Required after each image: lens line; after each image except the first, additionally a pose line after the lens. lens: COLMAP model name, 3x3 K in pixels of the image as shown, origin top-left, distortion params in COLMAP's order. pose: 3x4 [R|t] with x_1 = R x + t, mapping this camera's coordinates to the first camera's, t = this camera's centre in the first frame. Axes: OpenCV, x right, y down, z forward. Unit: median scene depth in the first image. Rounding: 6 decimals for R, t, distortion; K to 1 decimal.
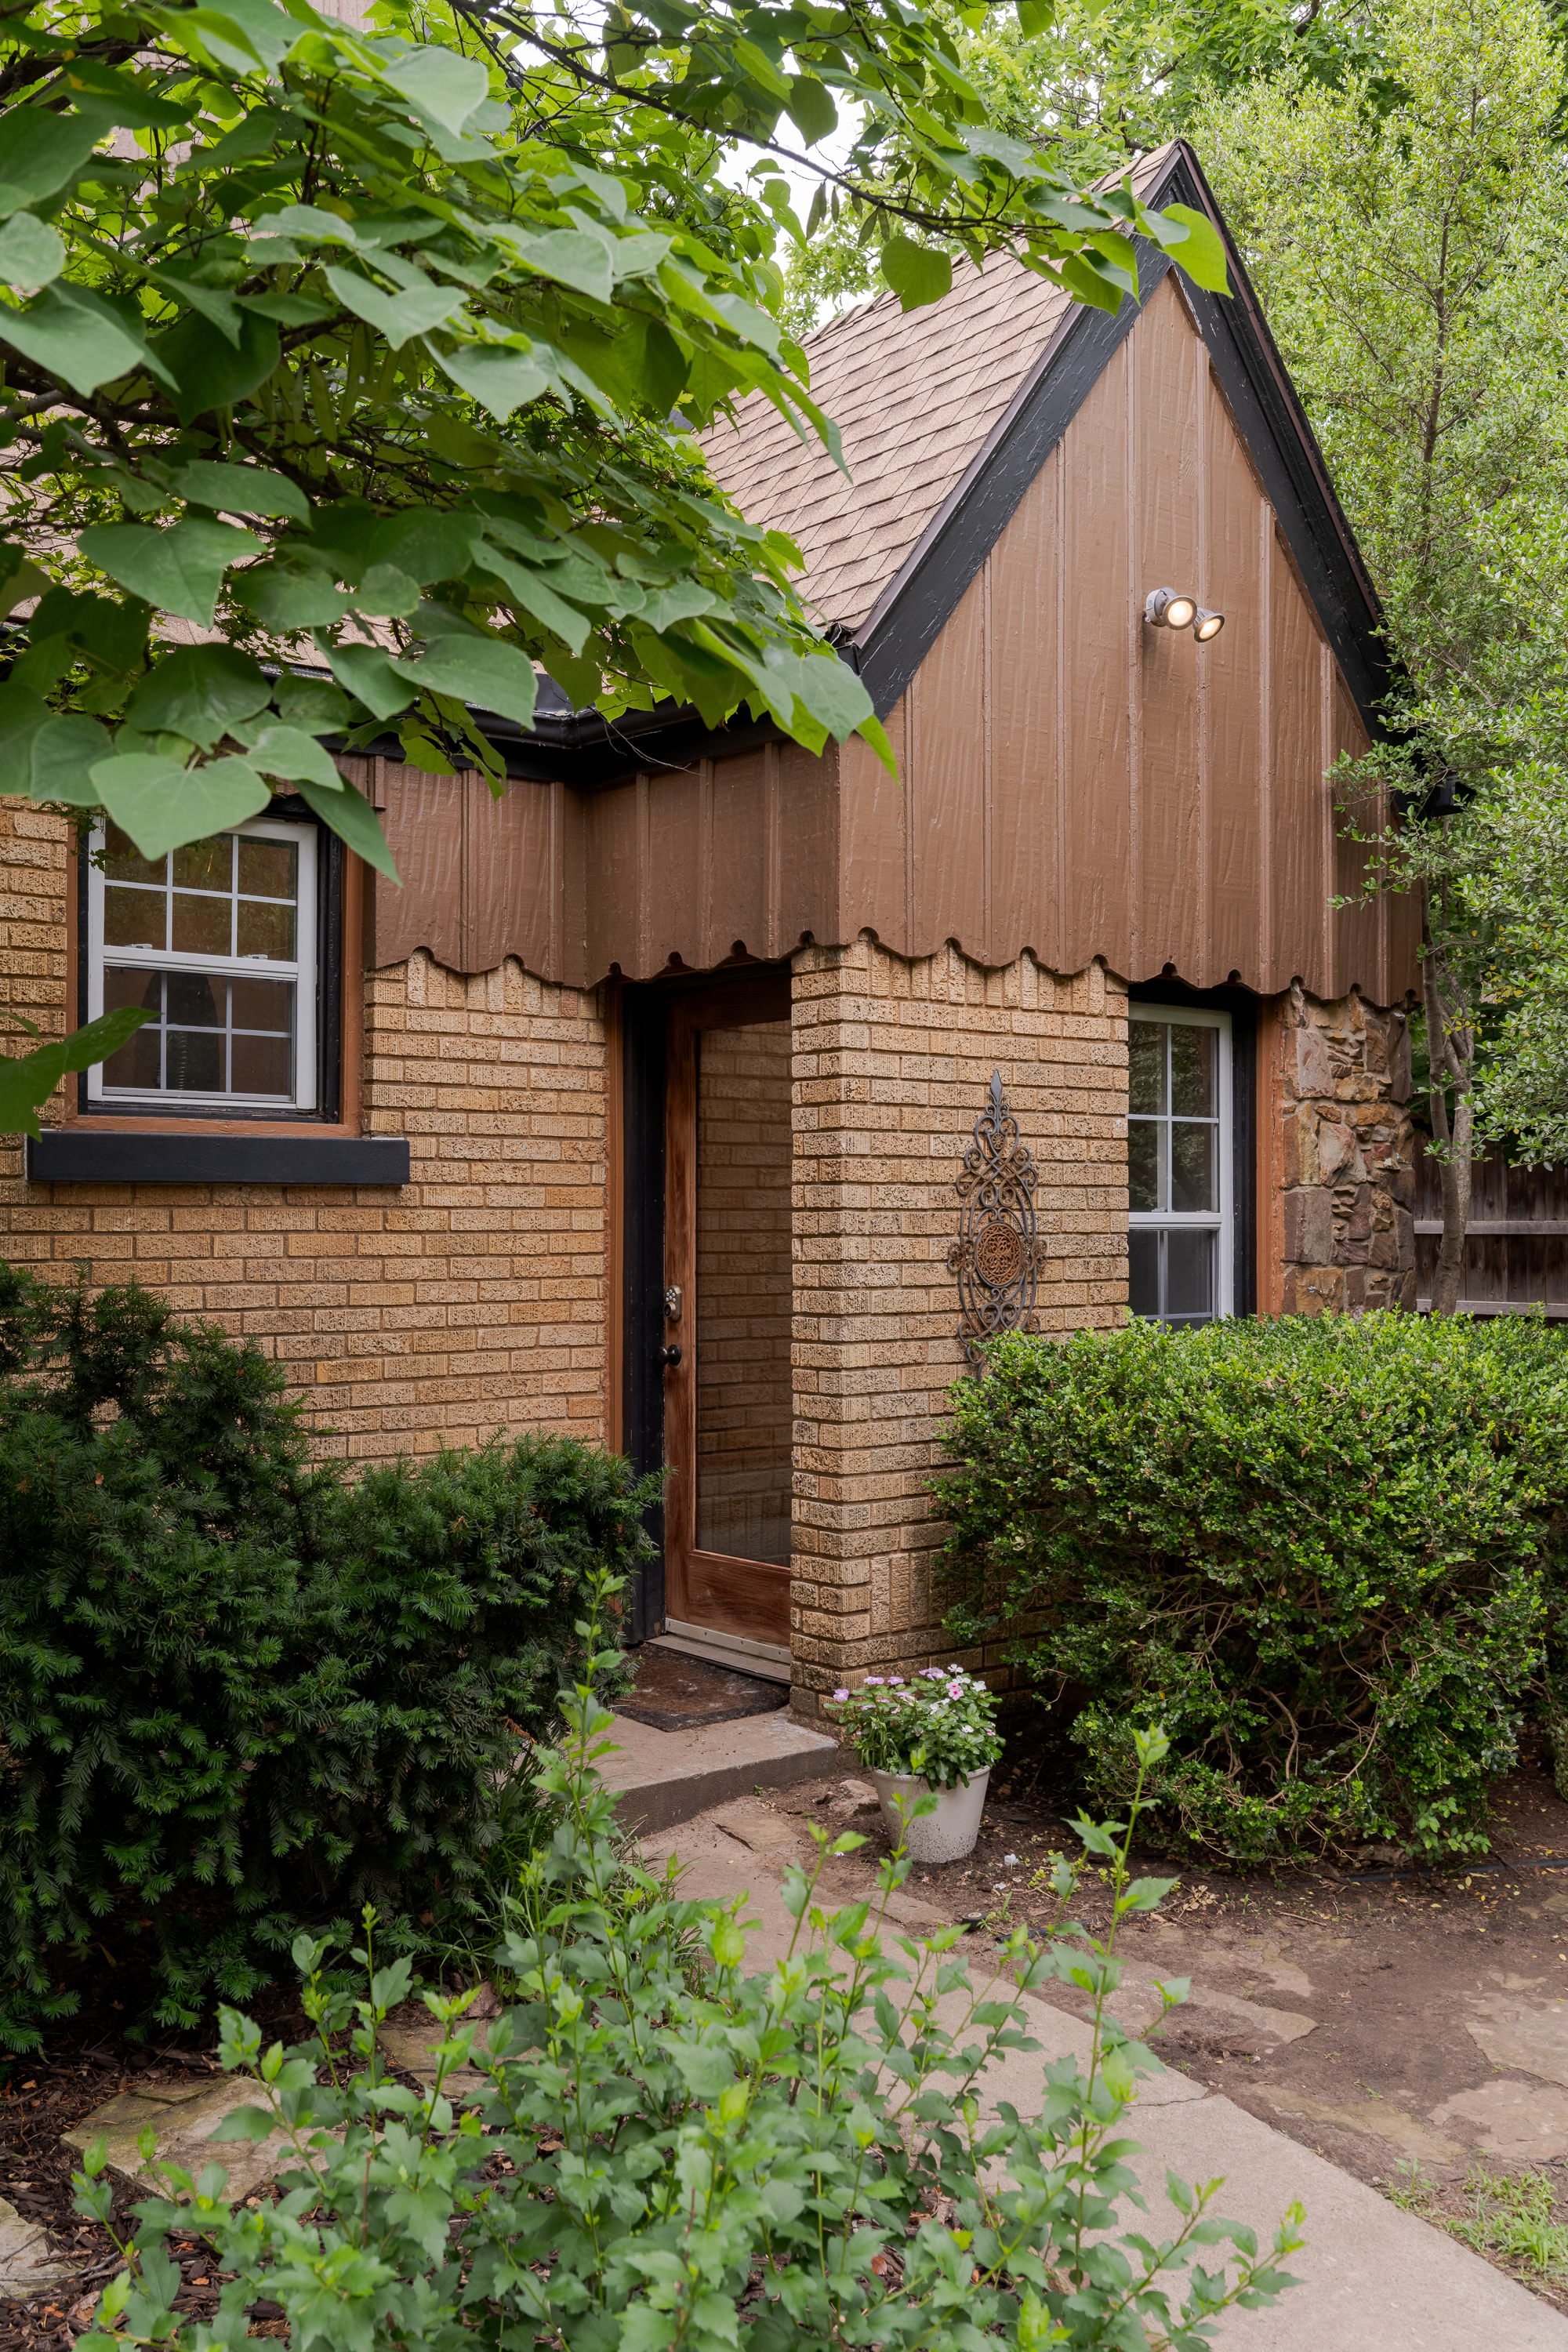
lens RADIAL K [[2095.1, 0, 782.8], [0, 2095.1, 1176.9], [0, 0, 1]] dist [-0.013150, -0.005461]
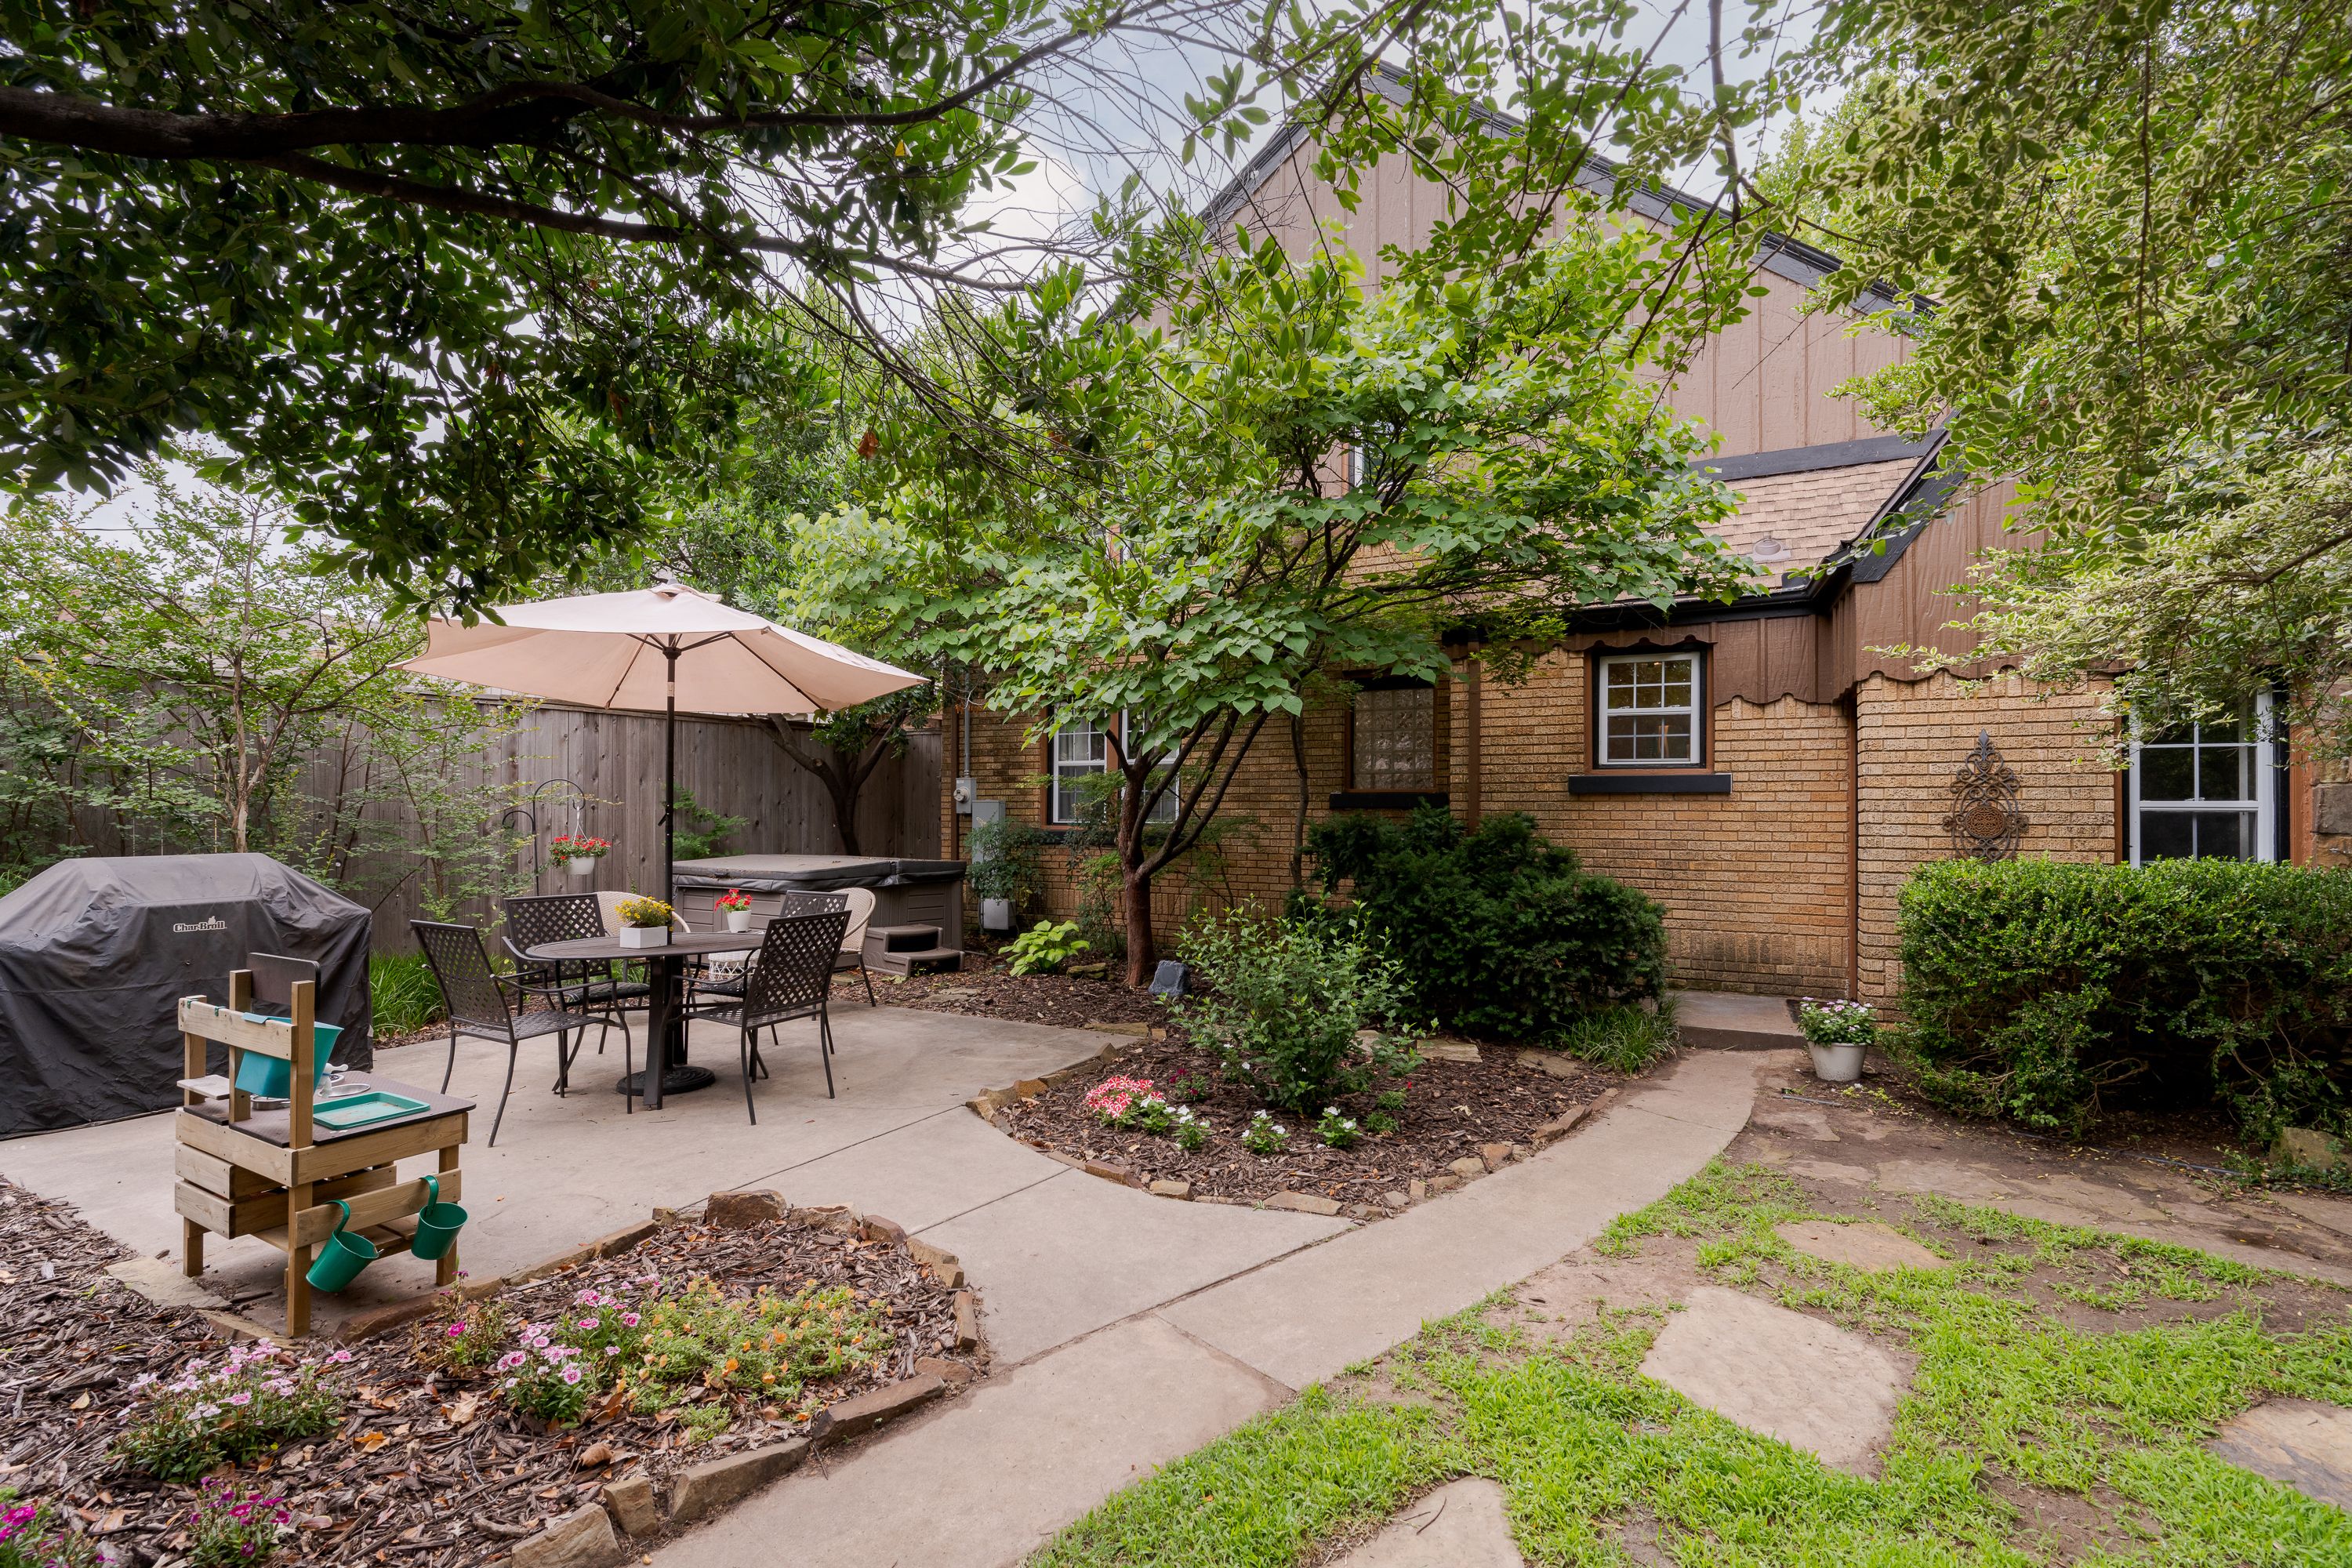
lens RADIAL K [[1084.9, 0, 1175.5], [0, 1084.9, 795.7], [0, 0, 1]] dist [0.001506, -0.000104]
pose [[0.405809, -0.014772, -0.913839, 0.731074], [0.012881, 0.999863, -0.010442, 0.012947], [0.913867, -0.007533, 0.405944, -0.121661]]
